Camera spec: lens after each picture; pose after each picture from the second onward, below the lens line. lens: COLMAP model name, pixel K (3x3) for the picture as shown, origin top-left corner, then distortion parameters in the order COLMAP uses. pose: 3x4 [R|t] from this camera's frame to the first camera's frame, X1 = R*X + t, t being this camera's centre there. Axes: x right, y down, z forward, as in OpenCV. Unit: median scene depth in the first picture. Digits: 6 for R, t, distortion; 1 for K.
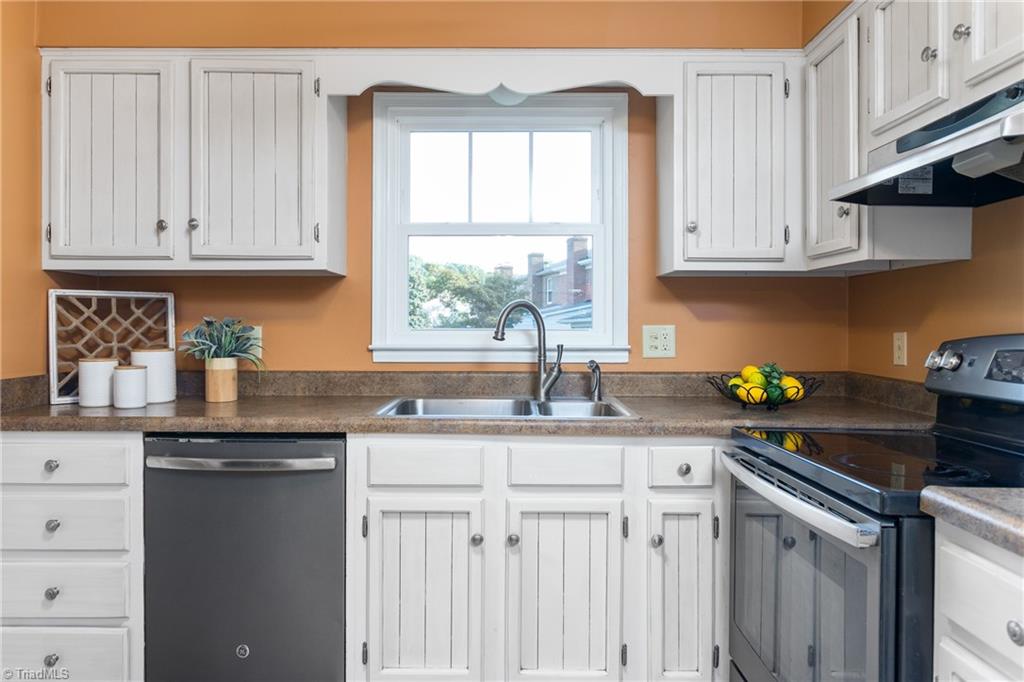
lens RADIAL K [[648.5, 0, 509.5], [0, 648.5, 328.1], [0, 0, 1]] dist [-0.006070, 0.000568]
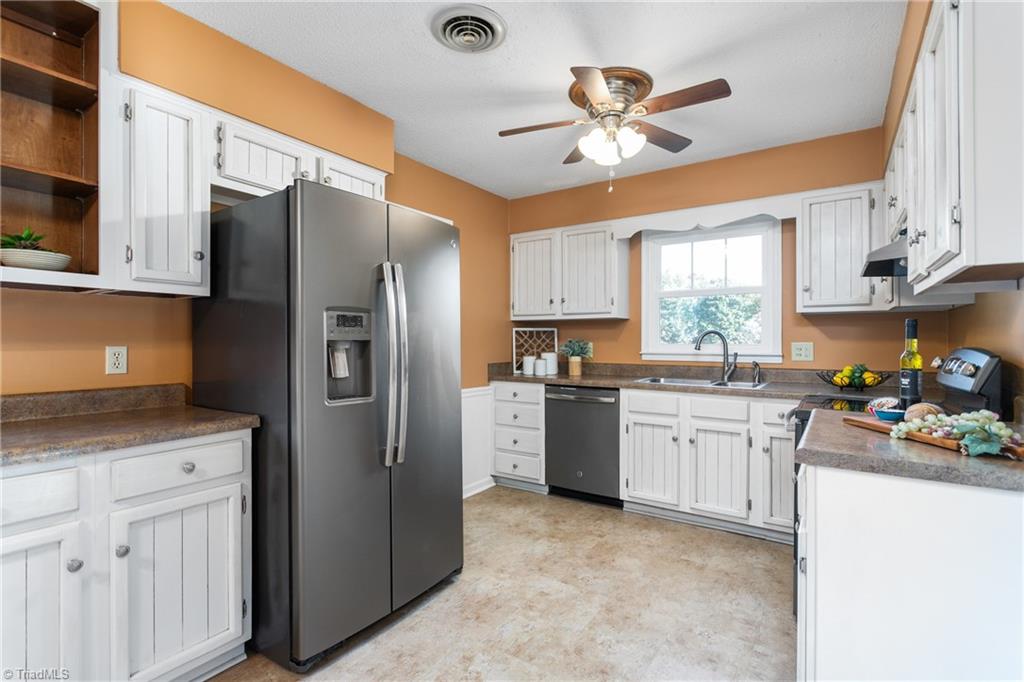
lens RADIAL K [[485.8, 0, 506.0], [0, 485.8, 339.5], [0, 0, 1]] dist [-0.002046, -0.000516]
pose [[0.823729, -0.002573, -0.566978, 0.351106], [-0.000189, 0.999988, -0.004813, -0.006130], [0.566984, 0.004072, 0.823719, -0.592960]]
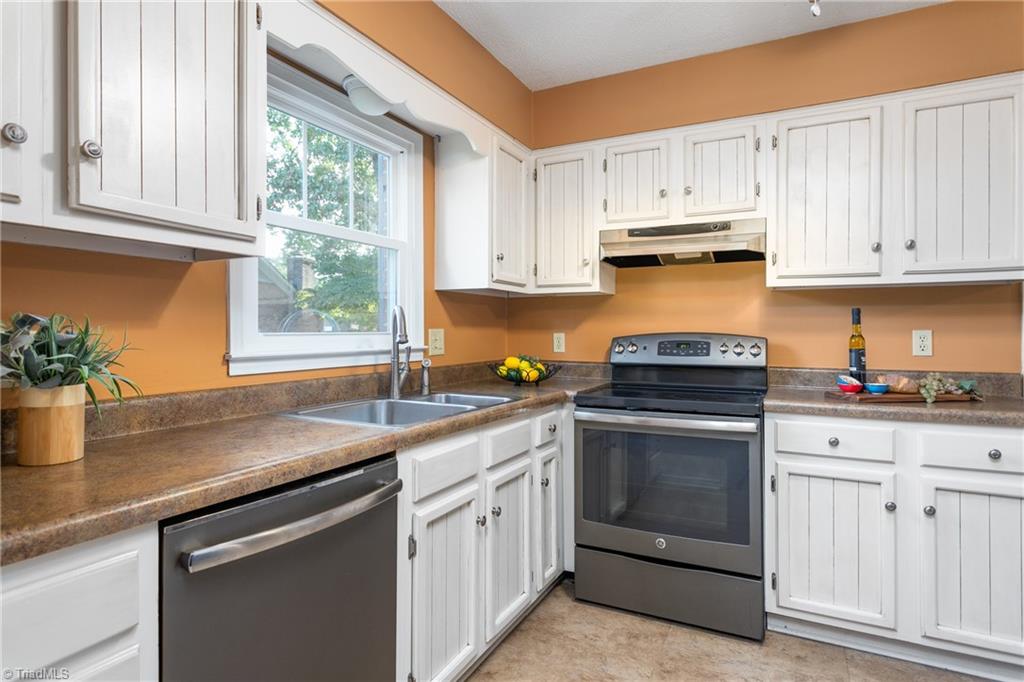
lens RADIAL K [[549.4, 0, 506.4], [0, 549.4, 332.5], [0, 0, 1]] dist [-0.004052, 0.000120]
pose [[0.453744, -0.004897, 0.891119, -0.724136], [0.009001, 0.999959, 0.000912, 0.002999], [-0.891087, 0.007607, 0.453770, 0.449420]]
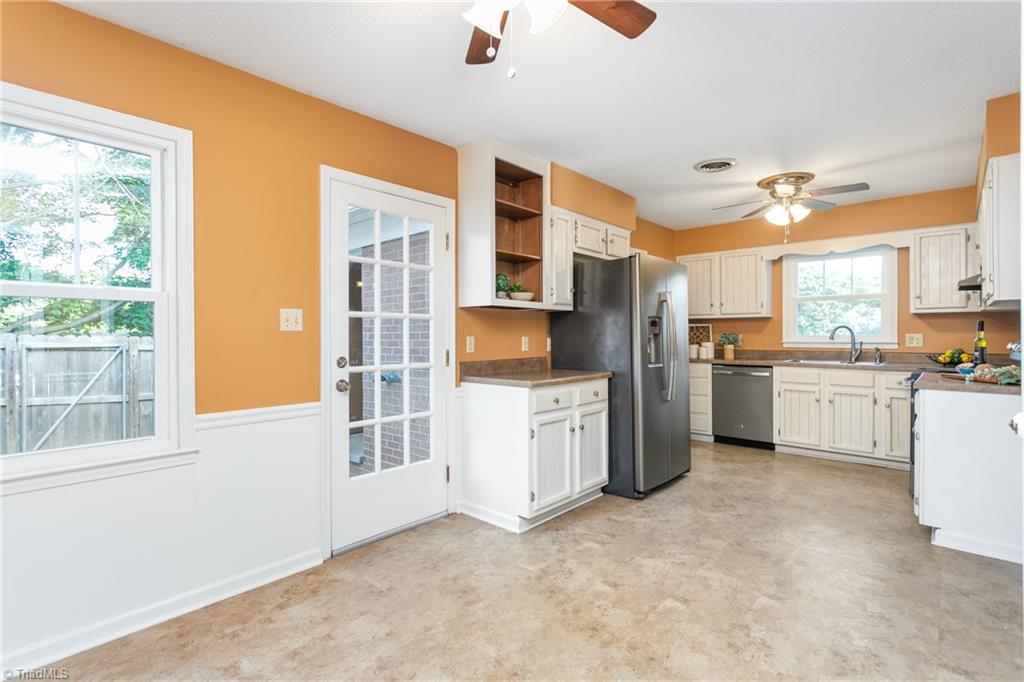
lens RADIAL K [[485.8, 0, 504.6], [0, 485.8, 335.7], [0, 0, 1]] dist [-0.002046, -0.000516]
pose [[0.731987, -0.001497, -0.681317, 0.386701], [0.003354, 0.999993, 0.001406, -0.004857], [0.681310, -0.003314, 0.731987, -1.555265]]
